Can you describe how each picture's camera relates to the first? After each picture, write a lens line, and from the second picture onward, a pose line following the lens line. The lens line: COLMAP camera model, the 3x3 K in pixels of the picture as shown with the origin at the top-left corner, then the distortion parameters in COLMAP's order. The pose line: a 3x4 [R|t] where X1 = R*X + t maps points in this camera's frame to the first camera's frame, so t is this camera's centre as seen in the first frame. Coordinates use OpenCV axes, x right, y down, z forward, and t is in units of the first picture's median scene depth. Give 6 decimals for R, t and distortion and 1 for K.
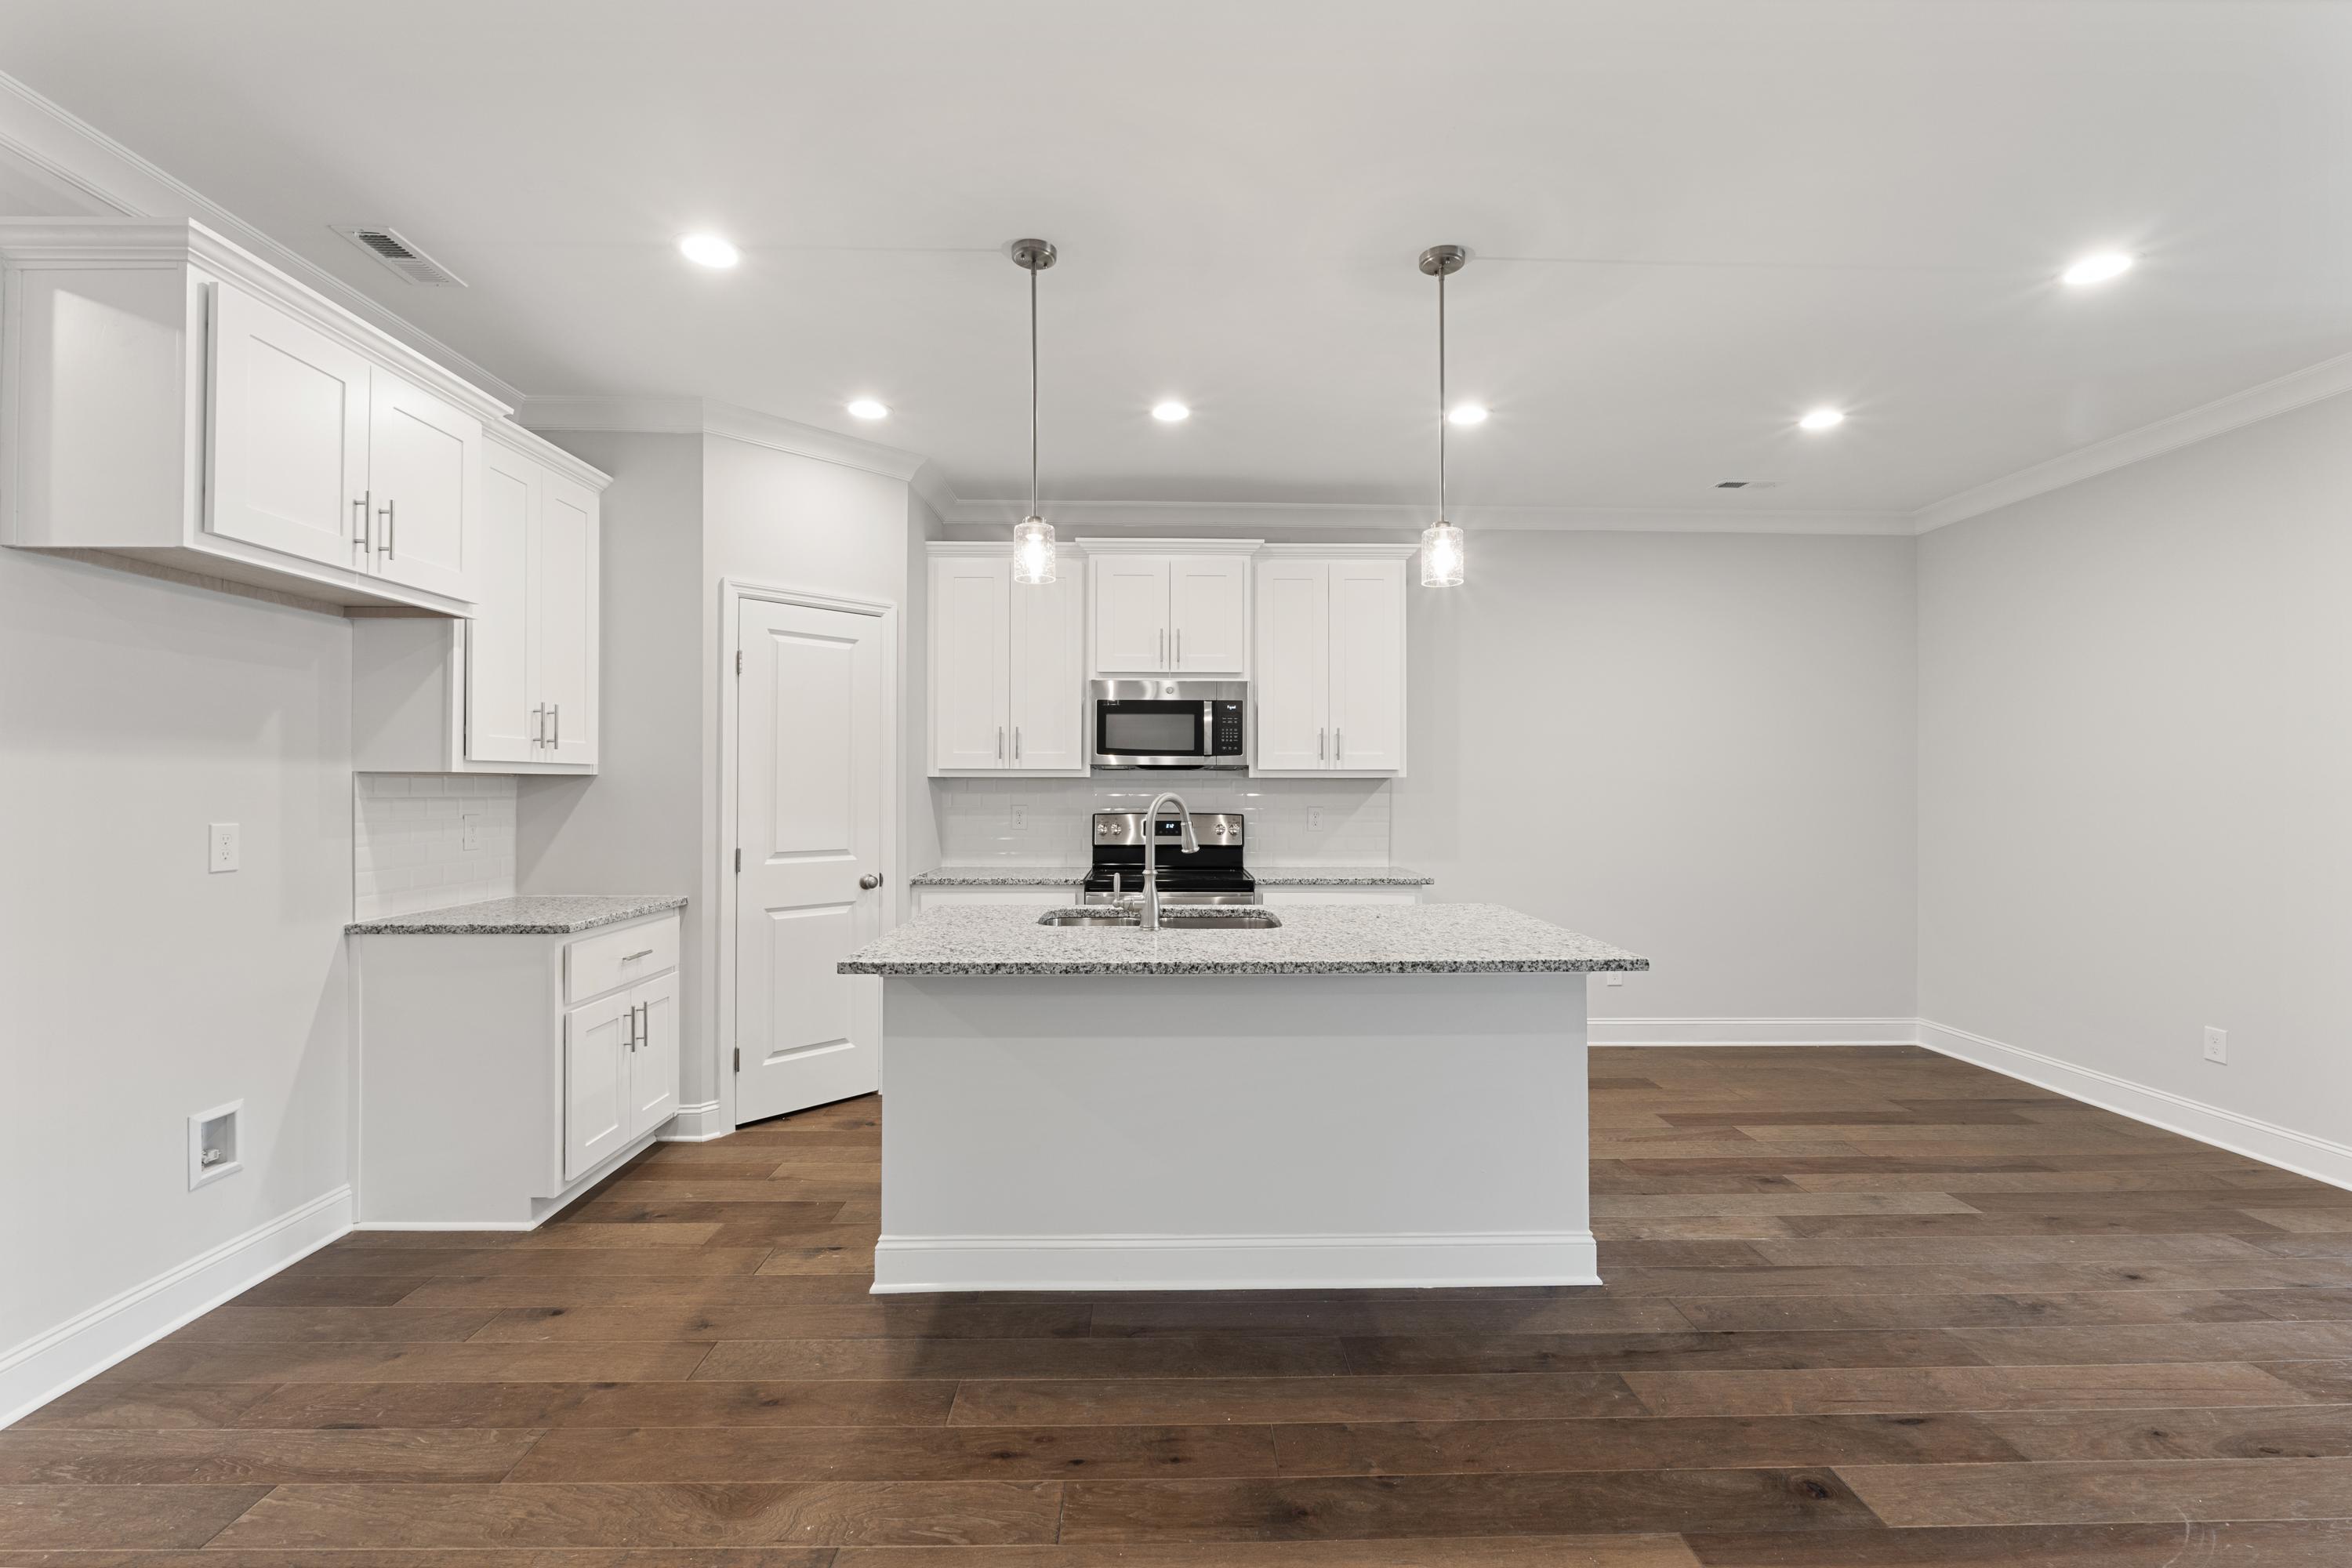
lens RADIAL K [[979.6, 0, 1165.3], [0, 979.6, 774.4], [0, 0, 1]] dist [-0.005870, 0.000359]
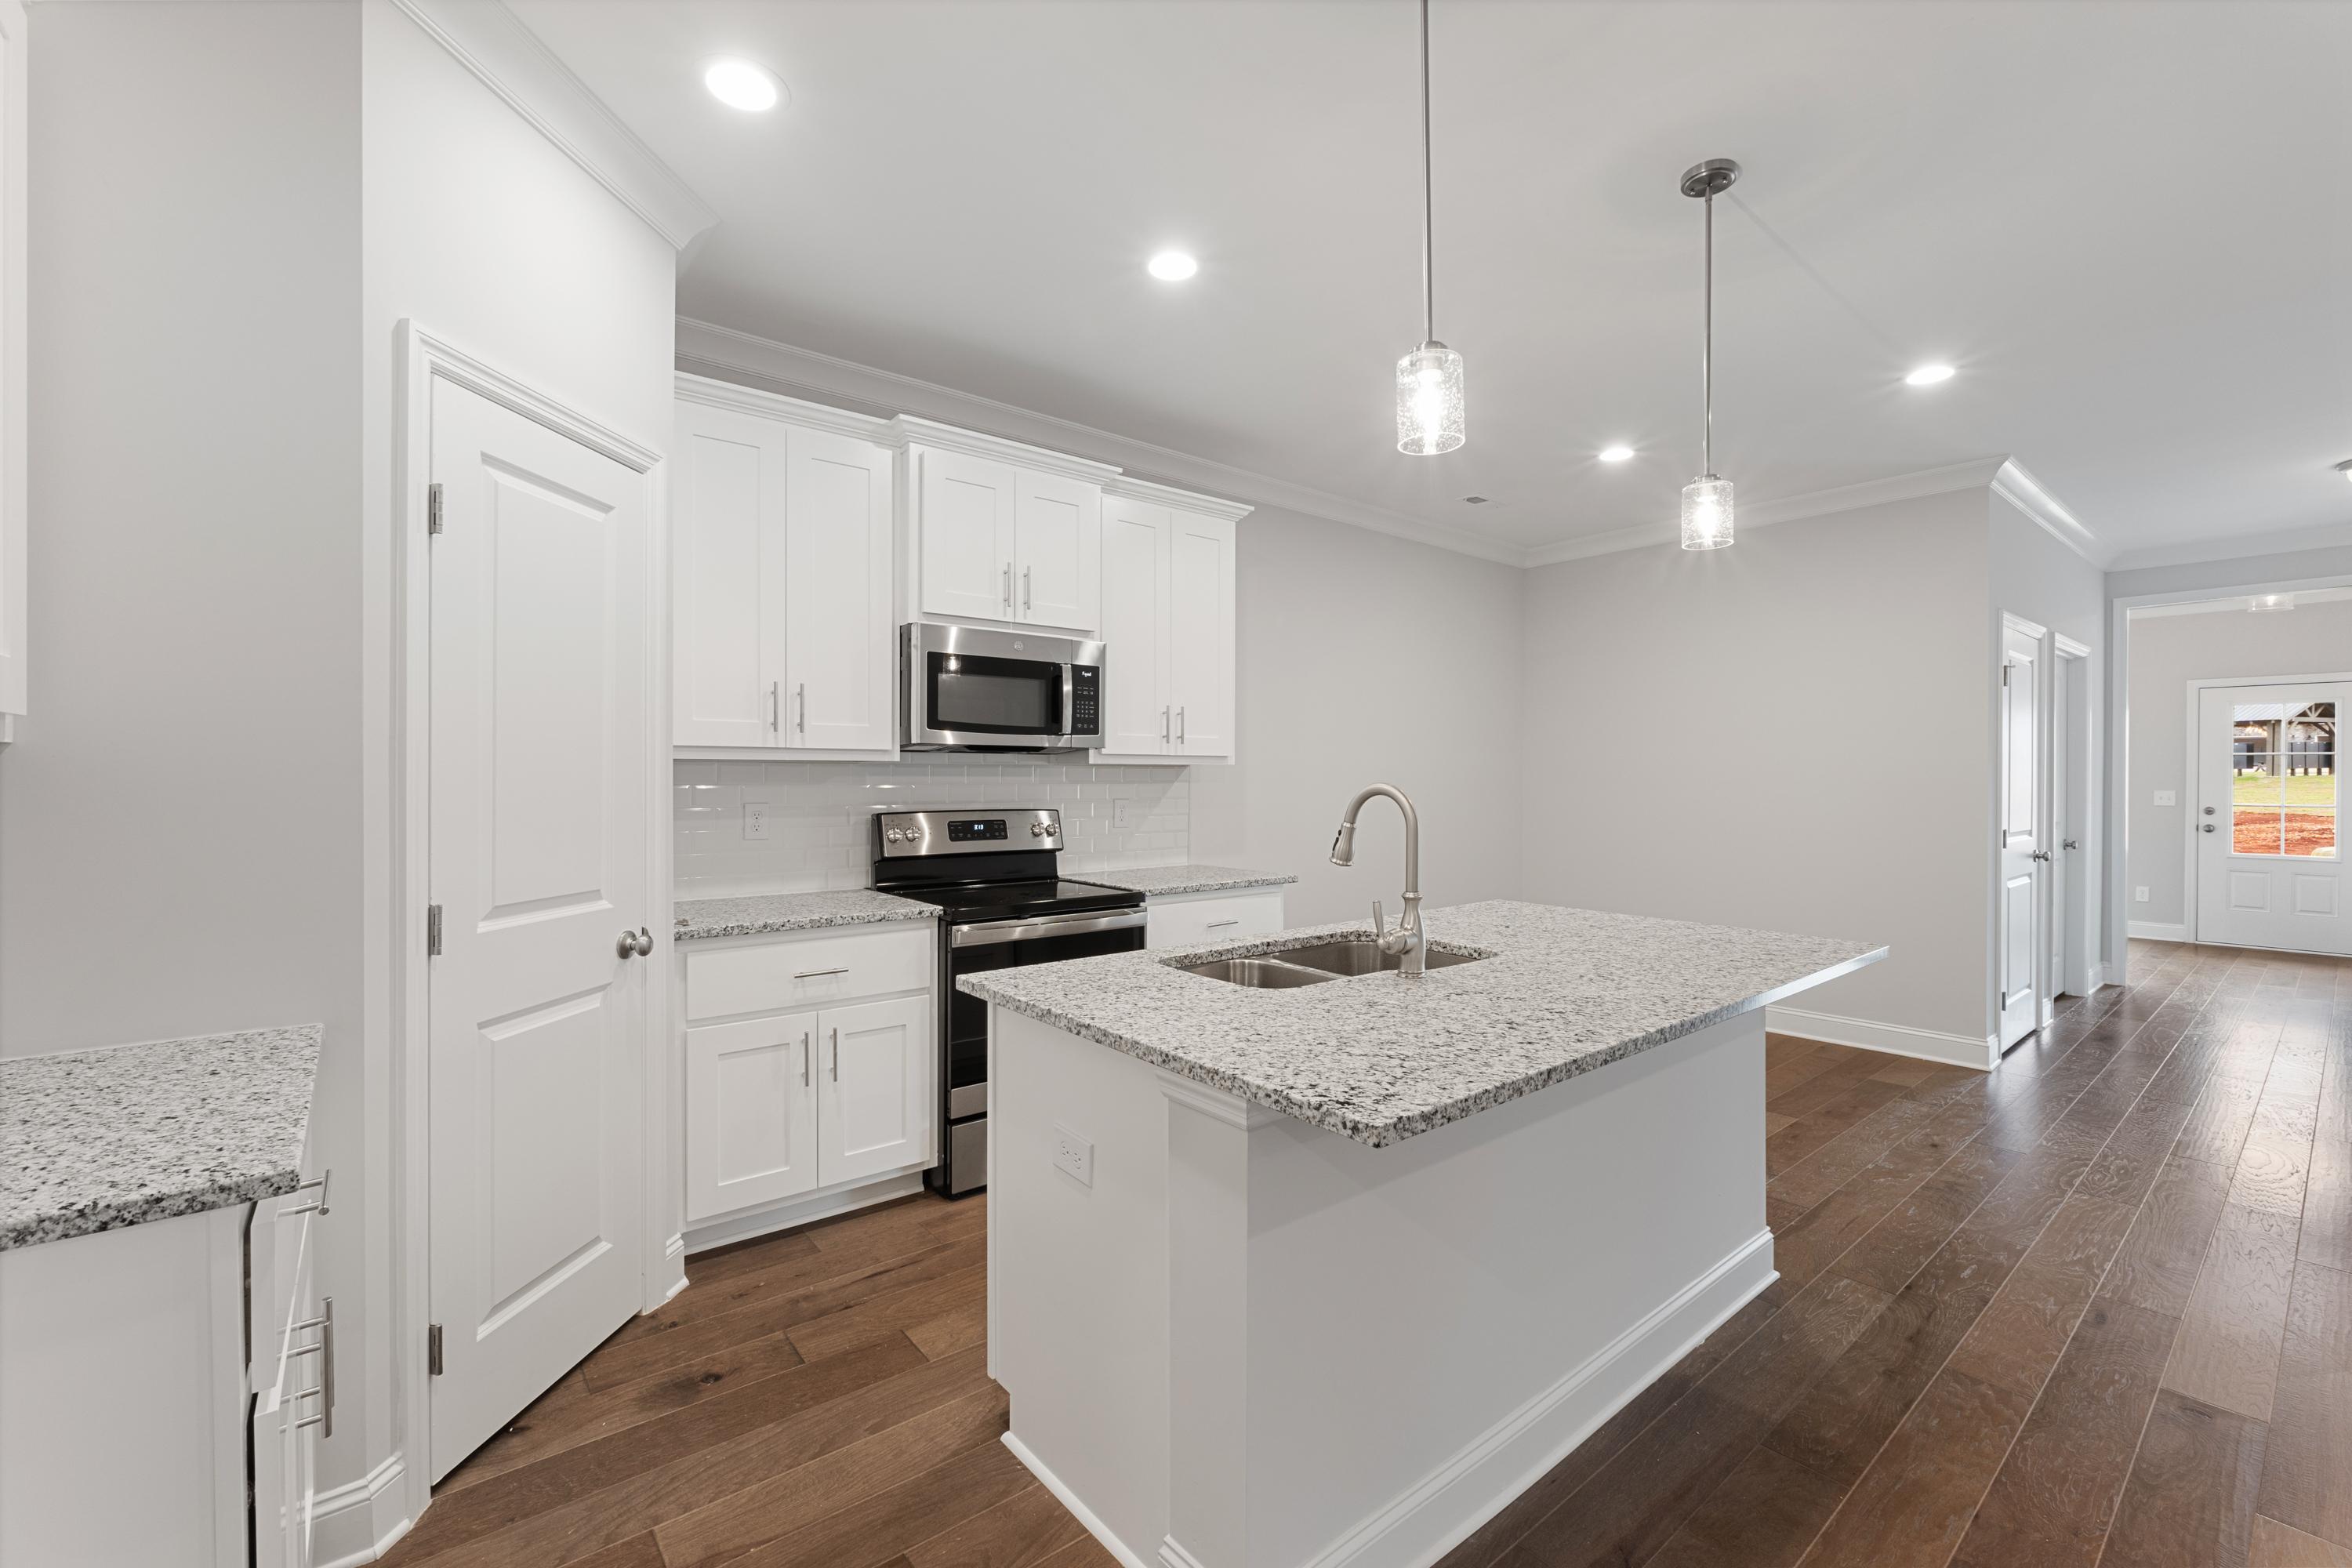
lens RADIAL K [[979.6, 0, 1172.1], [0, 979.6, 779.1], [0, 0, 1]] dist [-0.005870, 0.000359]
pose [[0.792694, -0.002232, 0.609616, -0.361737], [-0.007452, 0.999883, 0.013351, 0.004860], [-0.609574, -0.015126, 0.792585, 0.336165]]
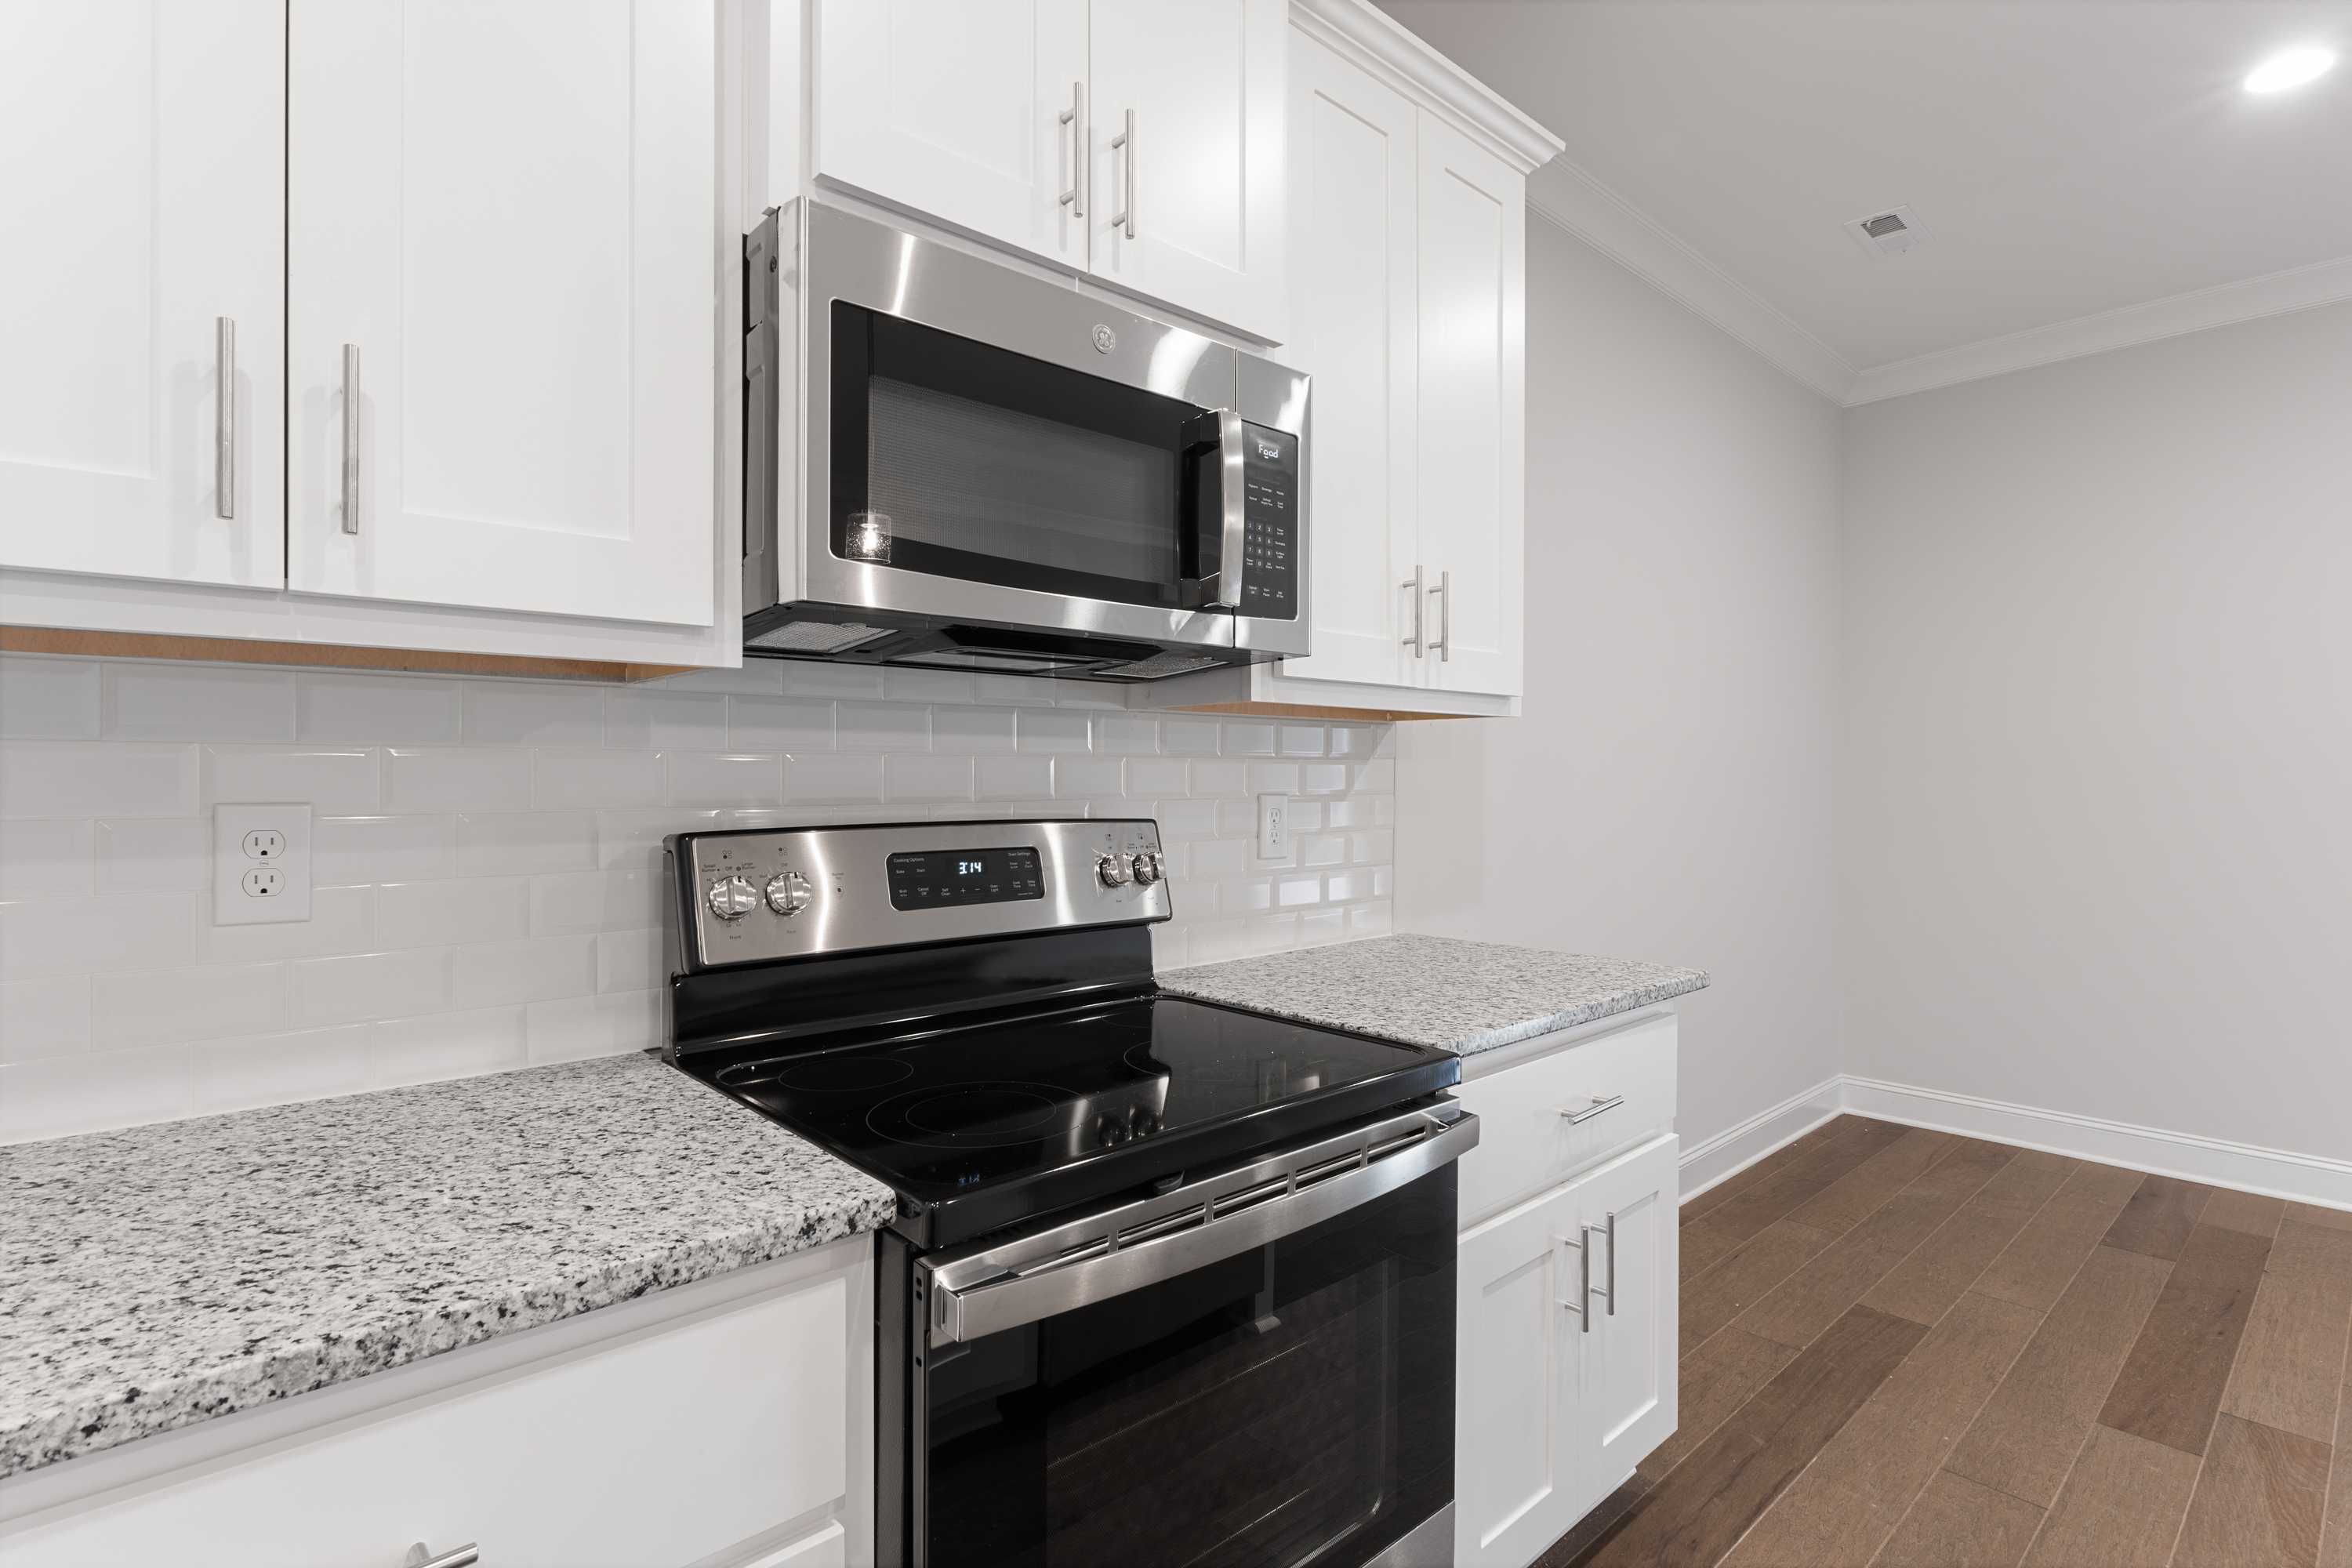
lens RADIAL K [[1148.5, 0, 1188.4], [0, 1148.5, 776.8], [0, 0, 1]] dist [0.001515, -0.000363]
pose [[0.751165, -0.002819, 0.660108, -0.177707], [-0.004829, 0.999941, 0.009765, 0.024757], [-0.660097, -0.010522, 0.751107, 0.765298]]
